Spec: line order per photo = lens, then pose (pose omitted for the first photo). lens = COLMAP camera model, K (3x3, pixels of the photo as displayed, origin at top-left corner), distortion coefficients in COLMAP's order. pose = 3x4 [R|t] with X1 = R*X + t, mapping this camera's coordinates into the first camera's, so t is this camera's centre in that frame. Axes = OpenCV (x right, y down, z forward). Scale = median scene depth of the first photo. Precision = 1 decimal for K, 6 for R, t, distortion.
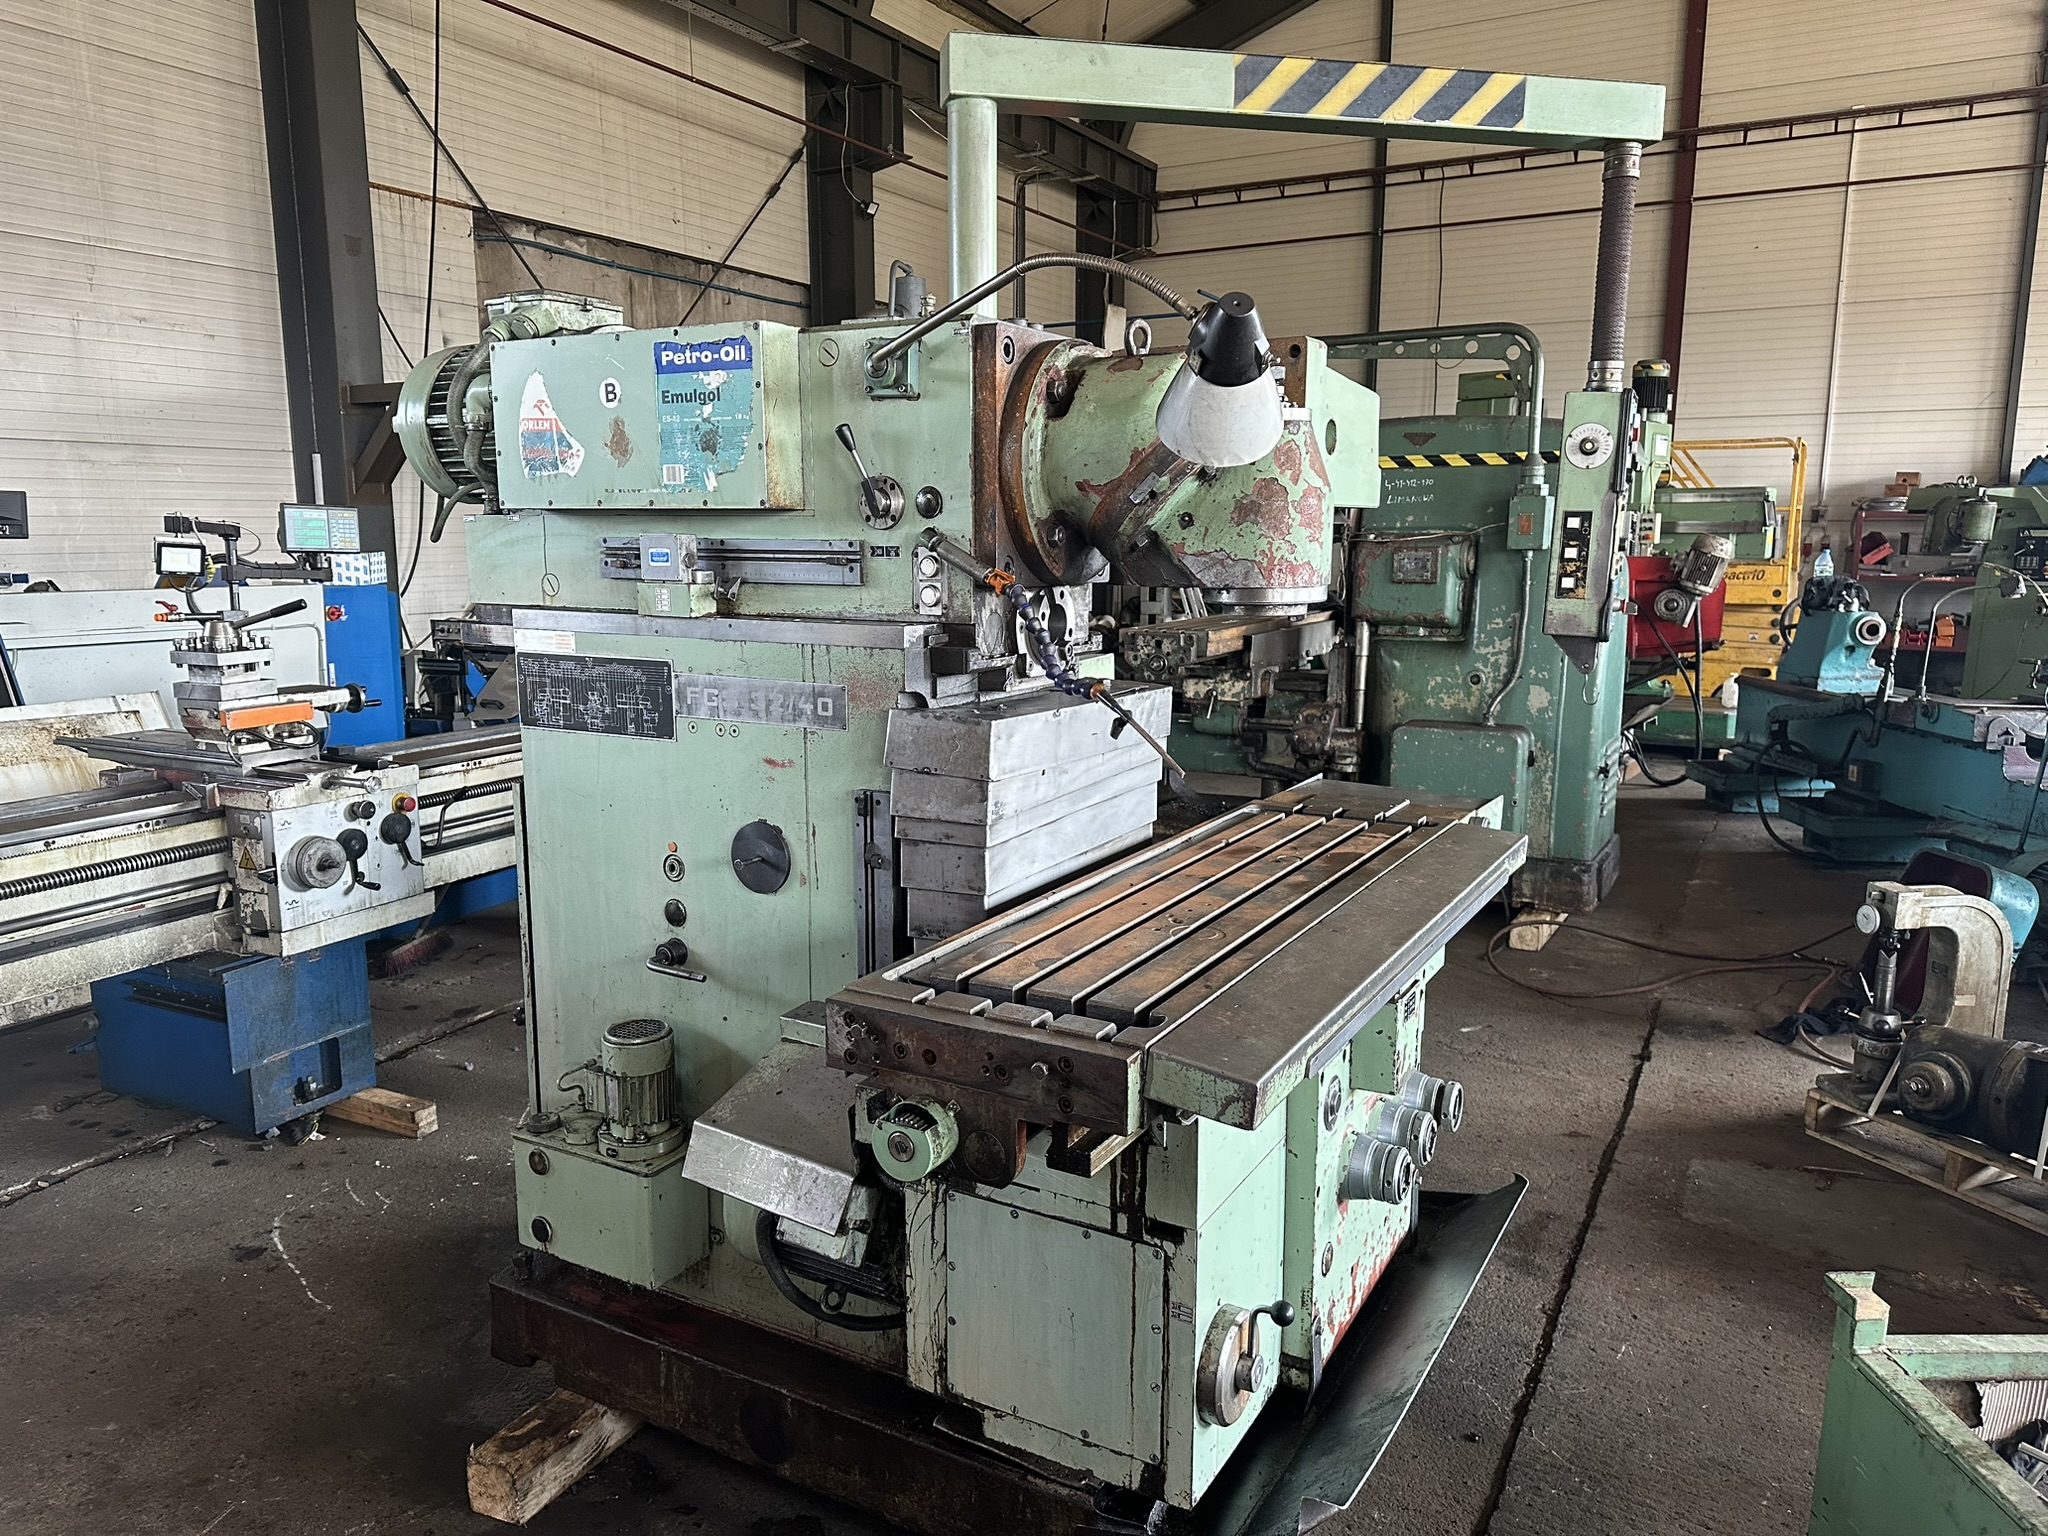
lens RADIAL K [[1420.0, 0, 1006.8], [0, 1420.0, 775.0], [0, 0, 1]] dist [0.089809, -0.098362]
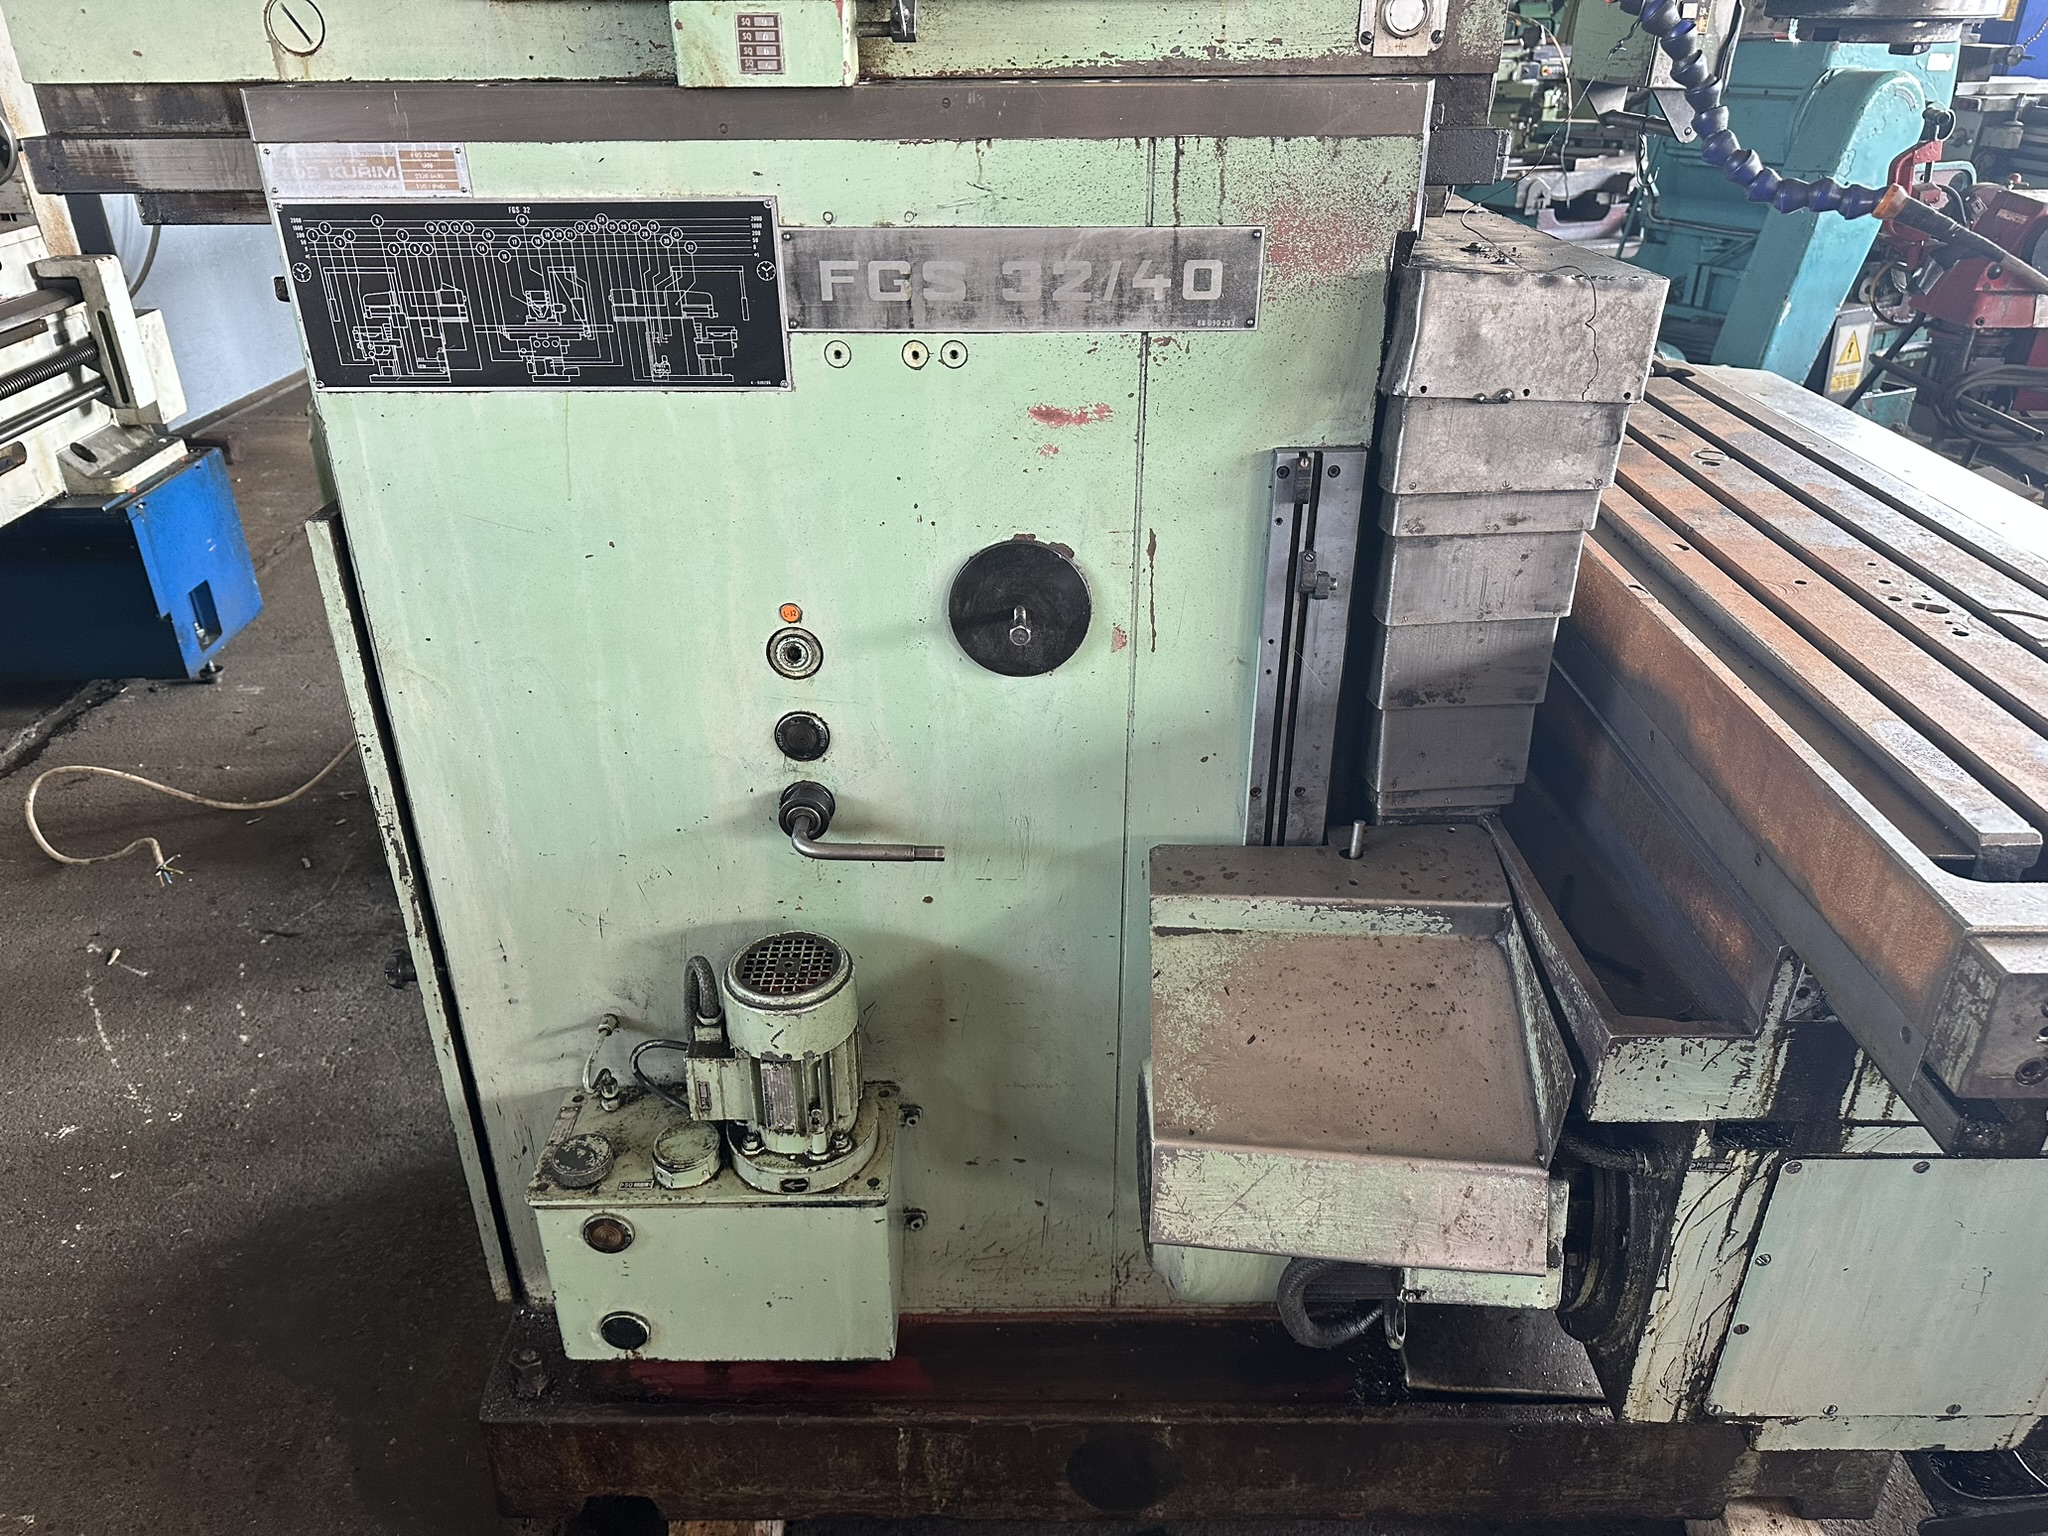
lens RADIAL K [[1449.2, 0, 1013.0], [0, 1449.2, 774.2], [0, 0, 1]] dist [0.073223, -0.113681]
pose [[0.869597, -0.237870, 0.432688, -0.390829], [0.091869, 0.938952, 0.331555, -0.054410], [-0.485141, -0.248569, 0.838363, 0.521752]]
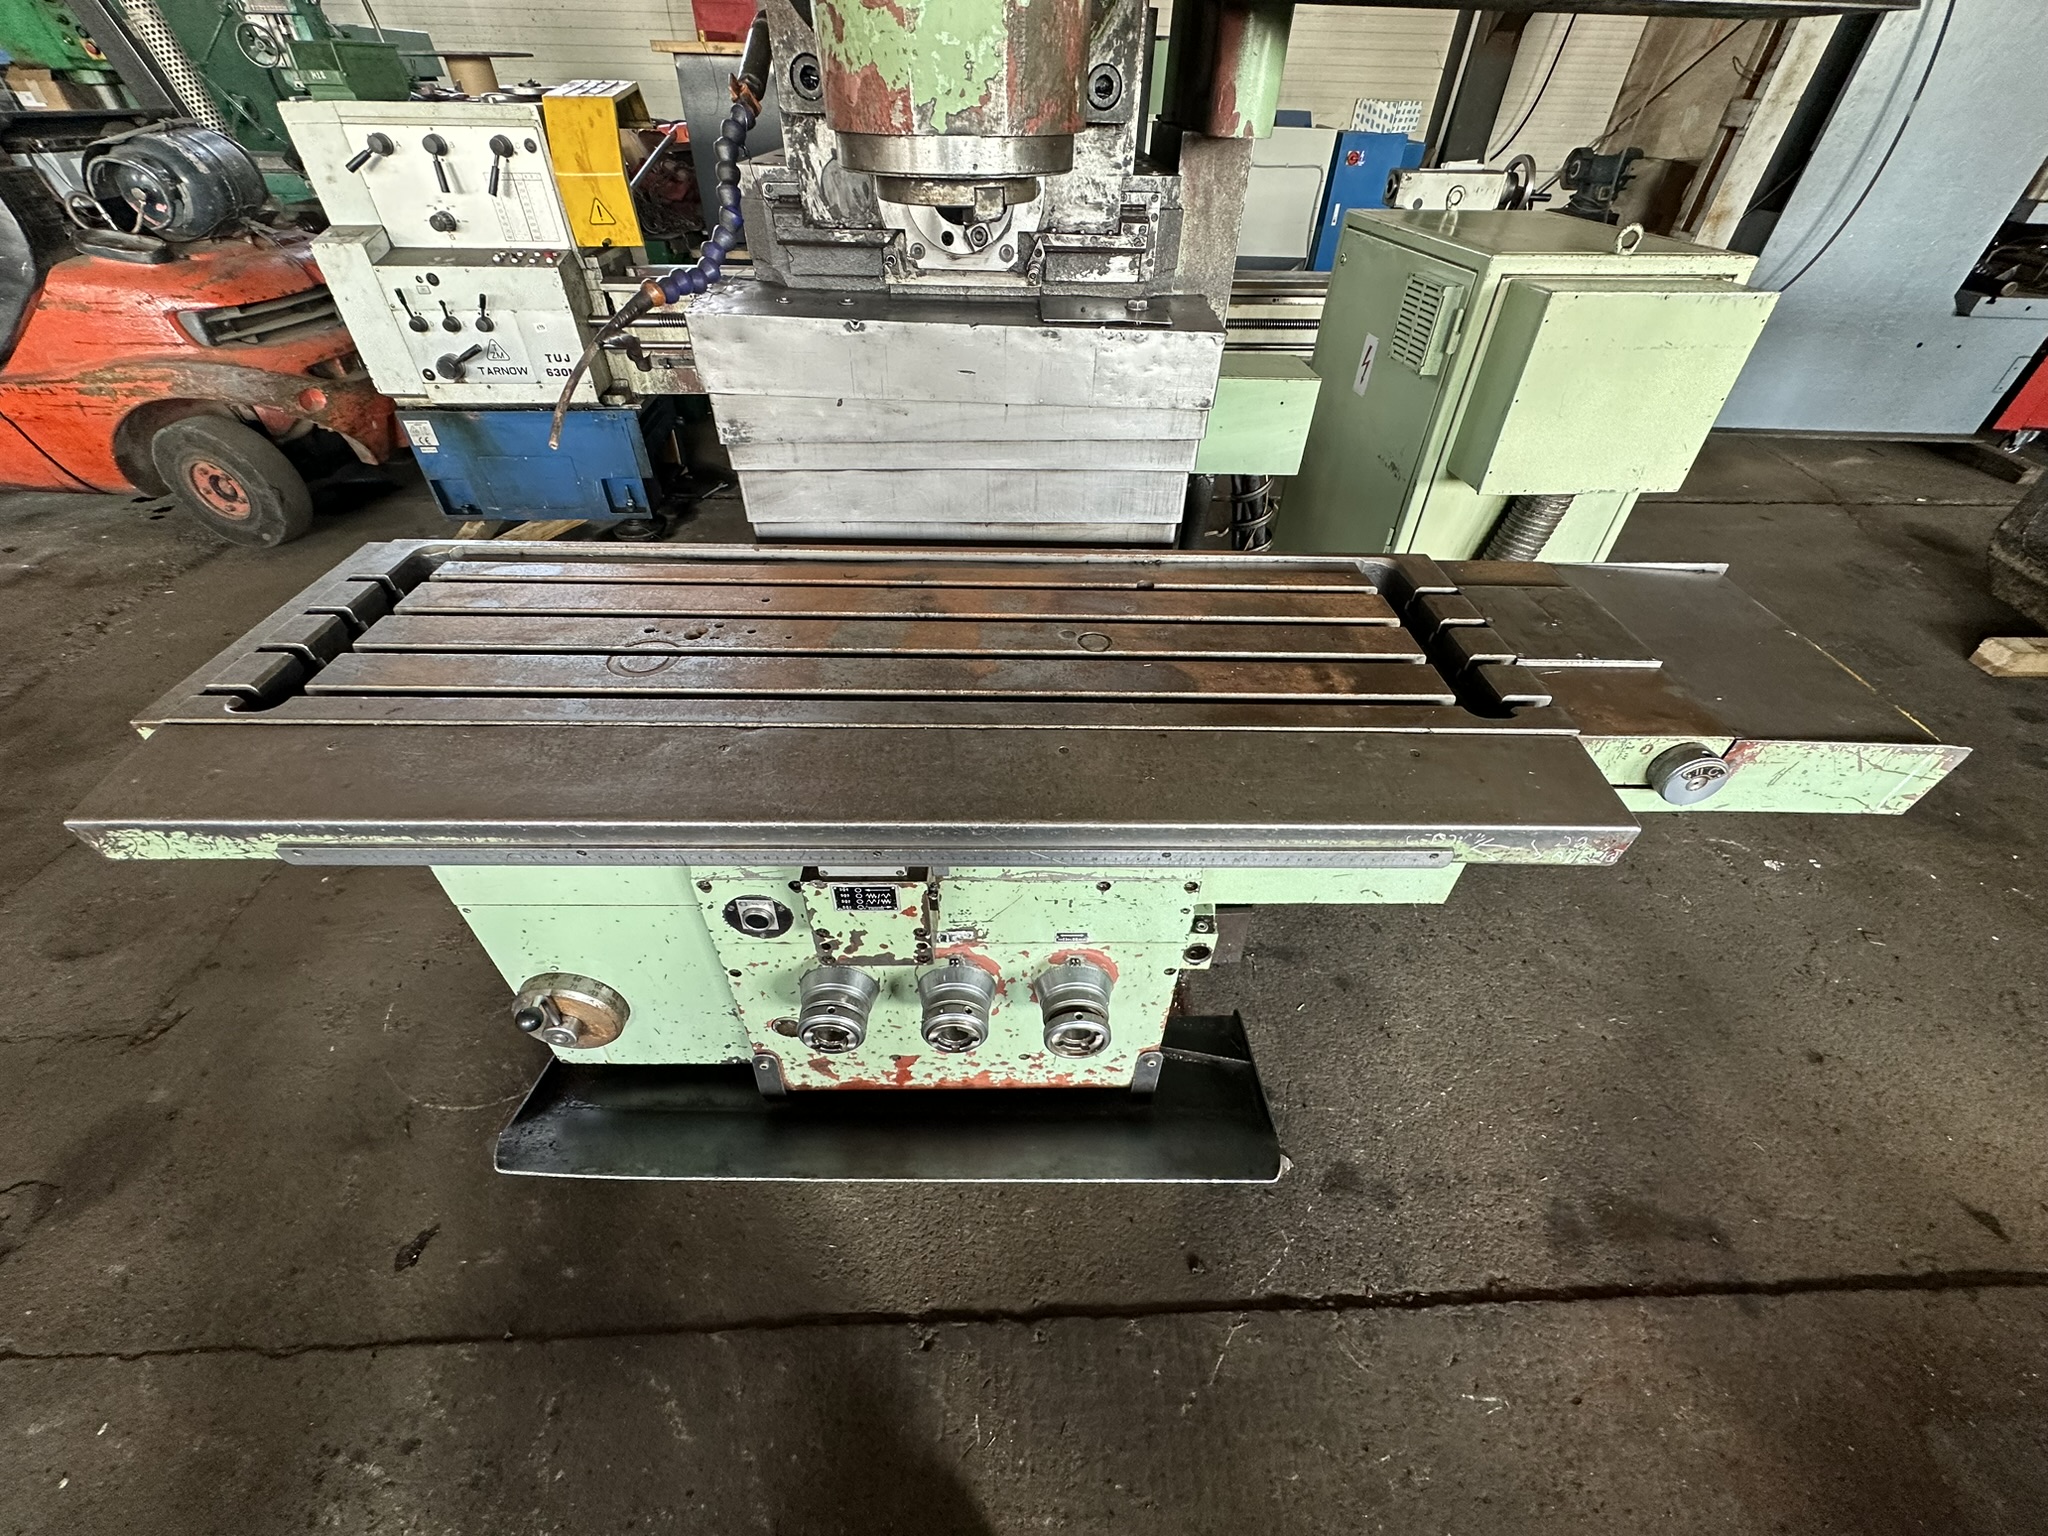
lens RADIAL K [[810.0, 0, 1024.0], [0, 810.0, 768.0], [0, 0, 1]] dist [-0.001200, 0.000143]
pose [[0.515553, 0.566813, -0.642595, 0.441622], [-0.166884, 0.802004, 0.573532, -0.104499], [0.840449, -0.188448, 0.508068, 0.722184]]
